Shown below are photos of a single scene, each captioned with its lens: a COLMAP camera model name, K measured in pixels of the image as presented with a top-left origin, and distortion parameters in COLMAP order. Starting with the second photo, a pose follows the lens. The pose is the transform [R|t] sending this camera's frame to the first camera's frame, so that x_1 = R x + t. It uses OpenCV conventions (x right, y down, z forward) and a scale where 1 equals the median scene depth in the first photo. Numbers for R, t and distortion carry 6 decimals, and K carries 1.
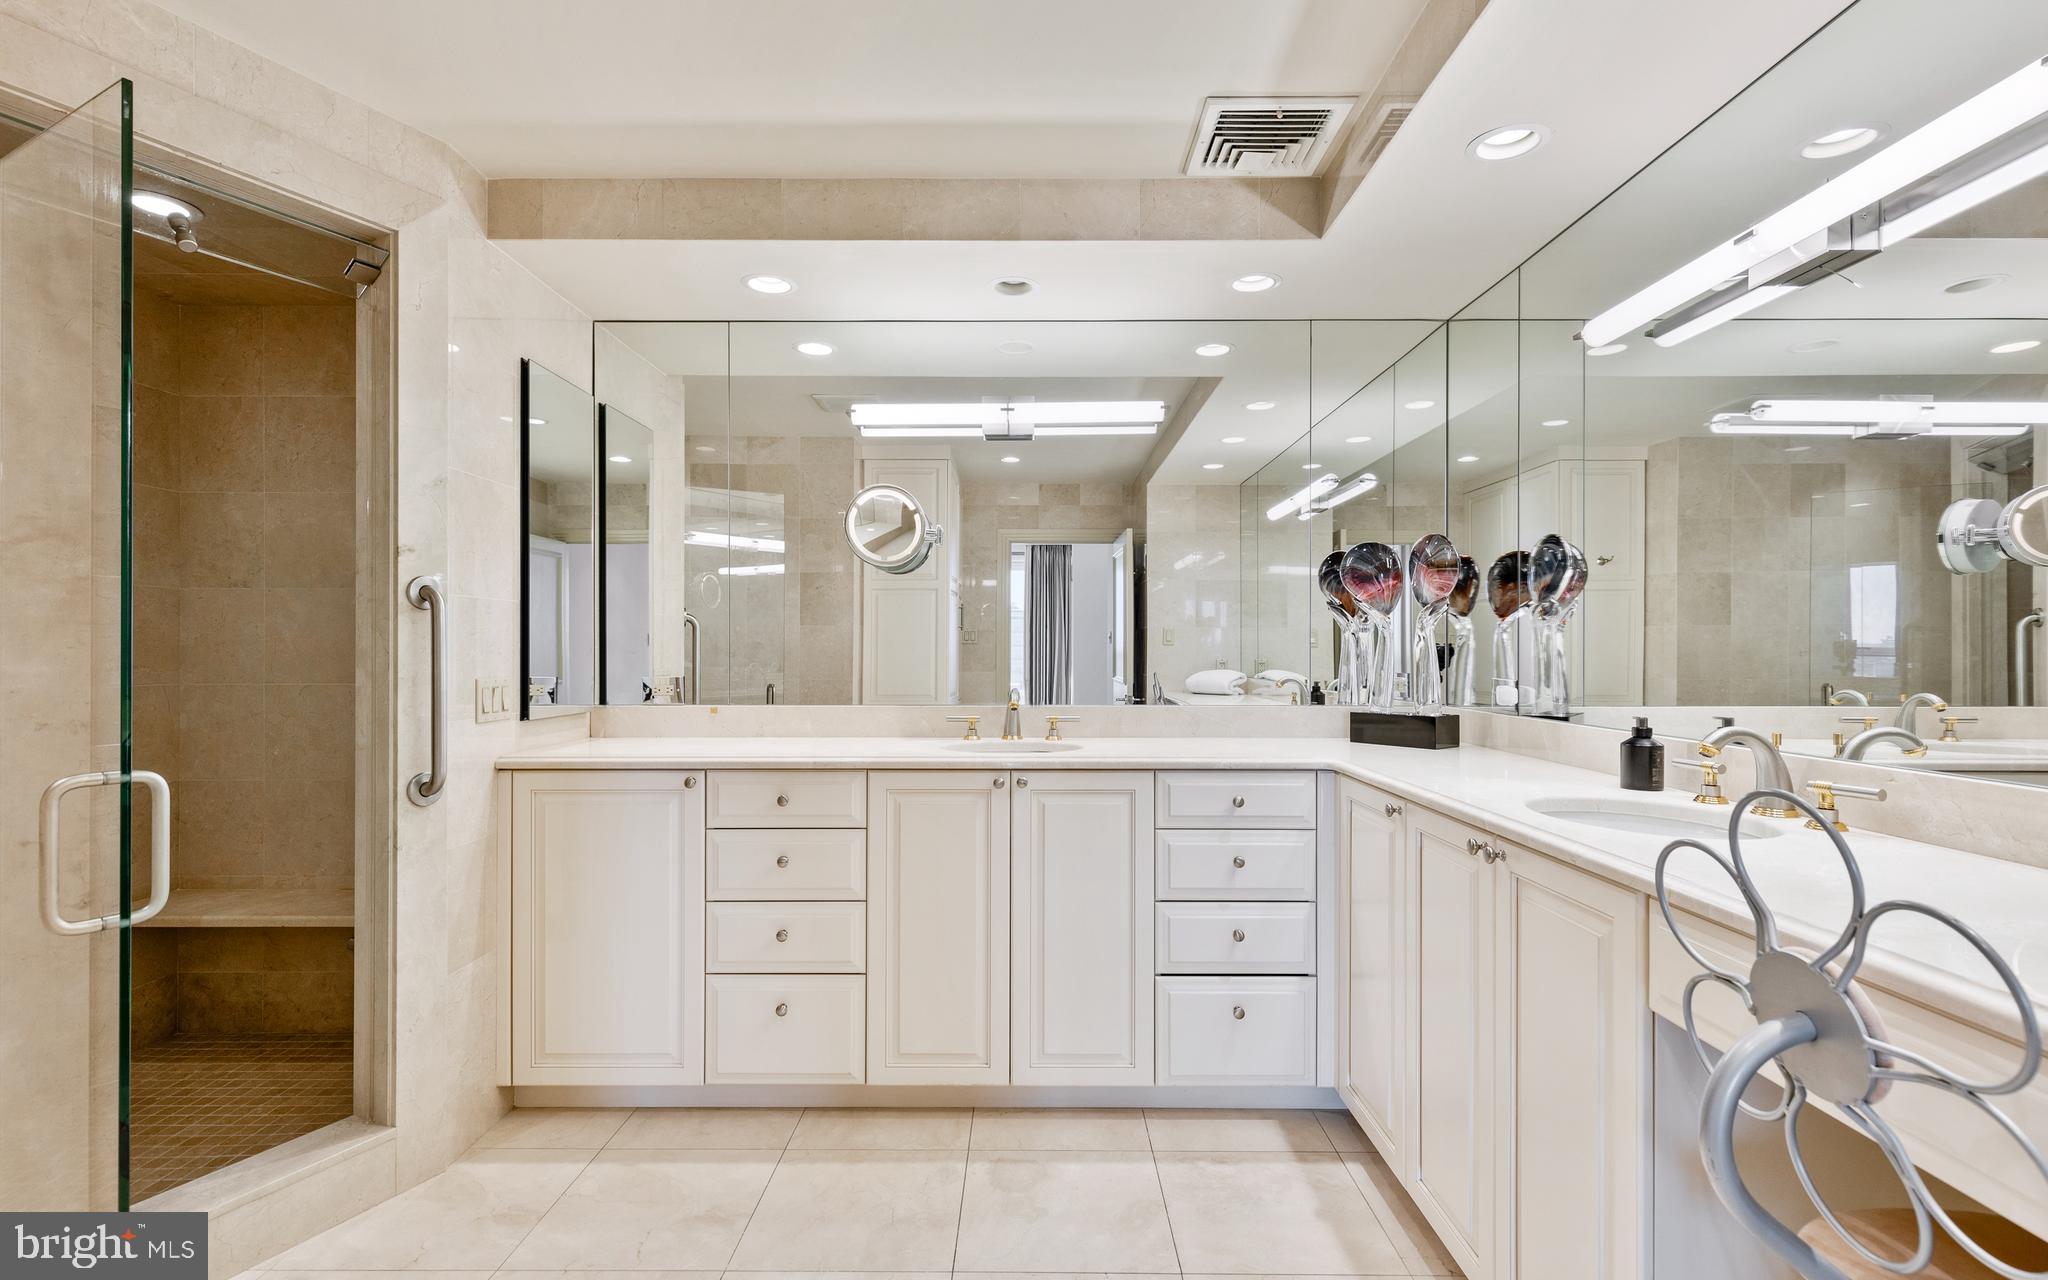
lens RADIAL K [[926.3, 0, 1029.4], [0, 926.3, 642.5], [0, 0, 1]] dist [-0.002796, -0.000247]
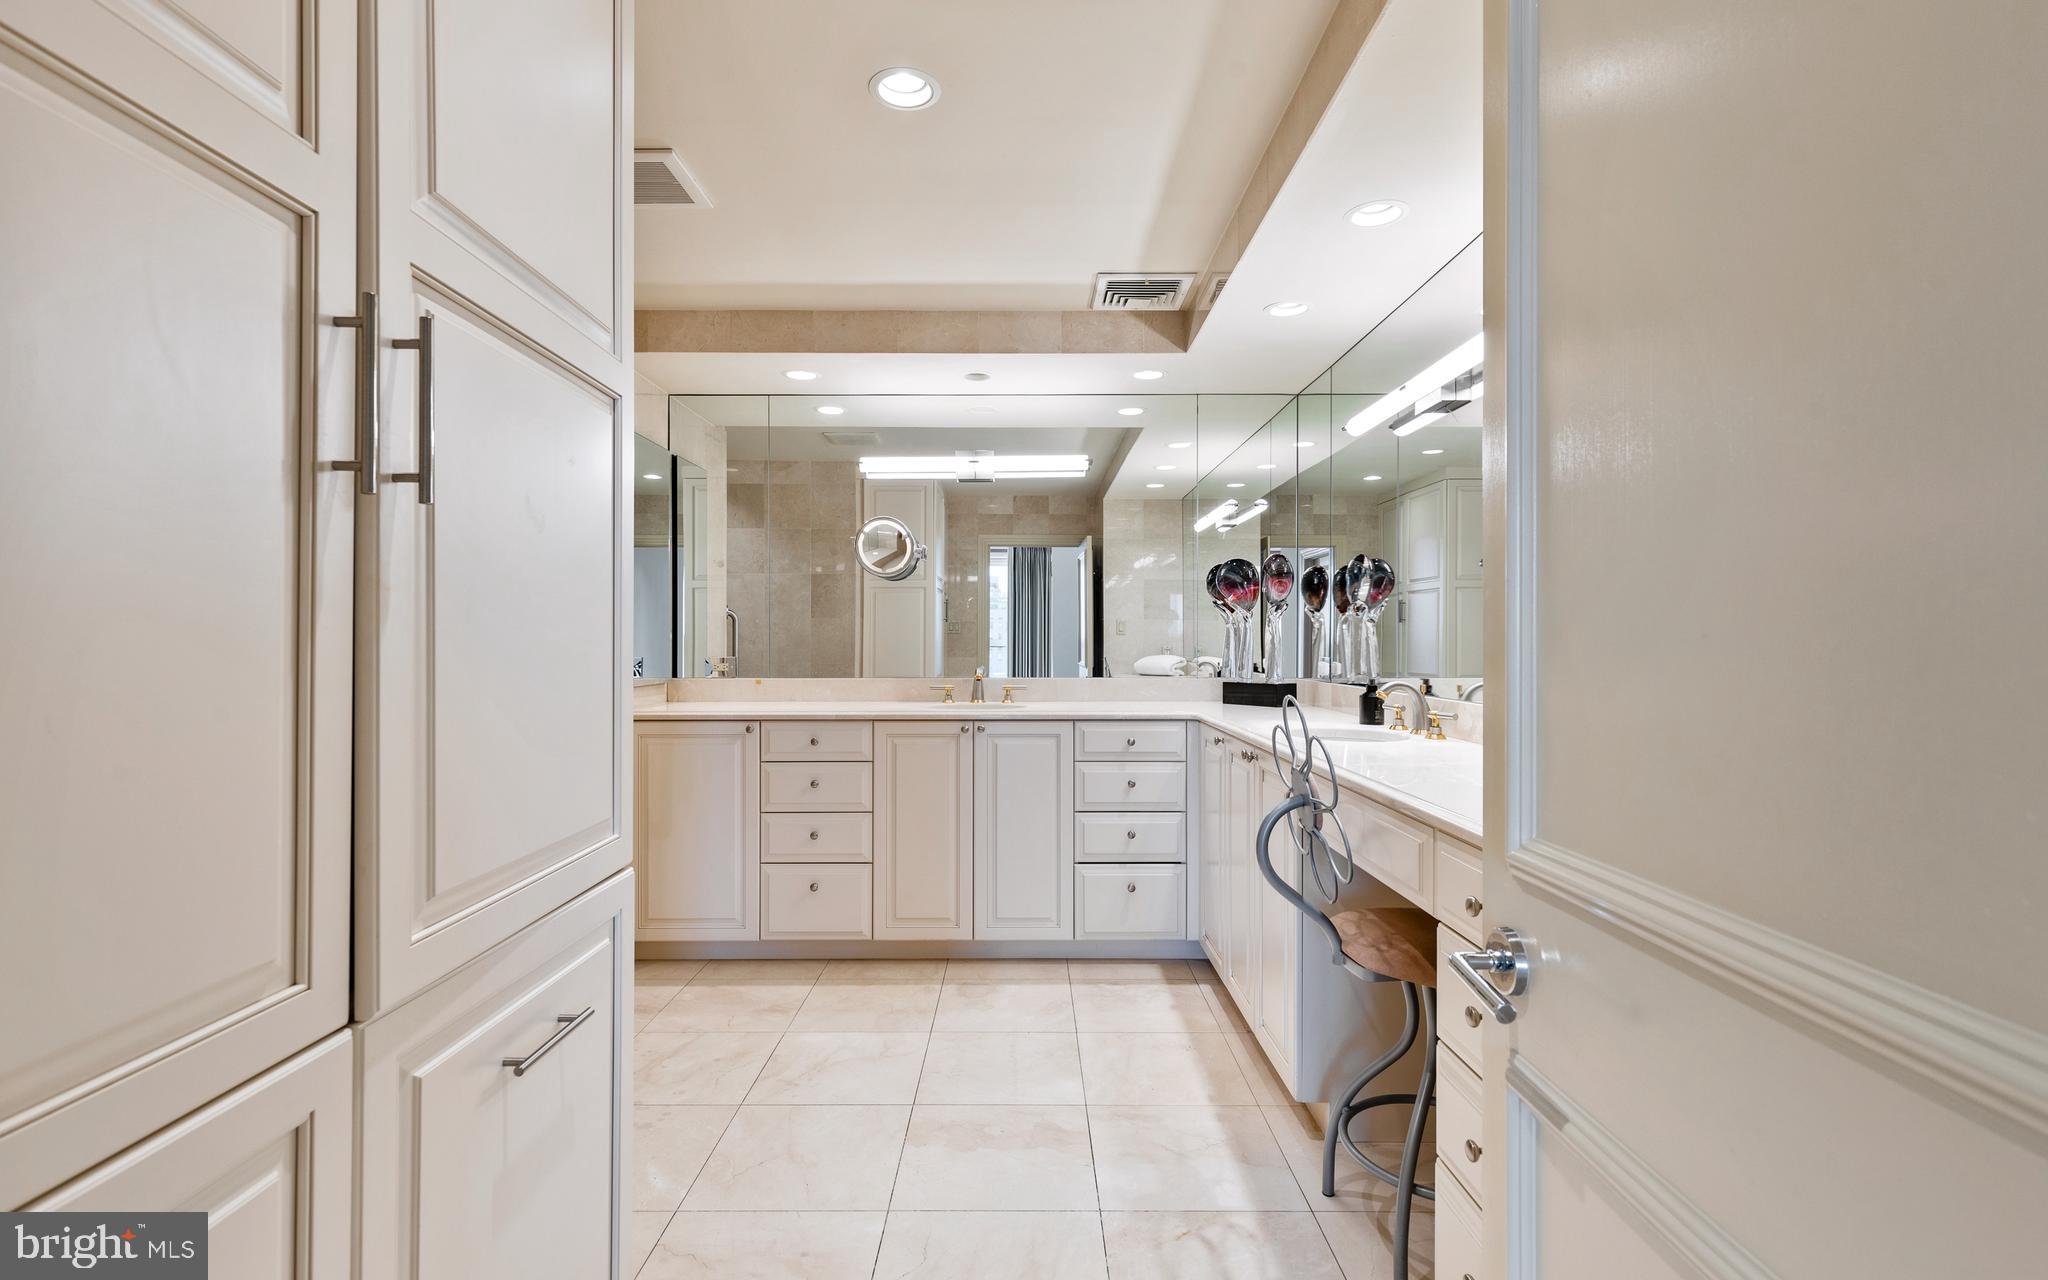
lens RADIAL K [[926.3, 0, 1022.7], [0, 926.3, 641.0], [0, 0, 1]] dist [-0.002796, -0.000247]
pose [[0.999998, -0.000632, 0.001767, 0.053129], [0.000617, 0.999965, 0.008306, 0.002789], [-0.001772, -0.008305, 0.999964, -0.428330]]
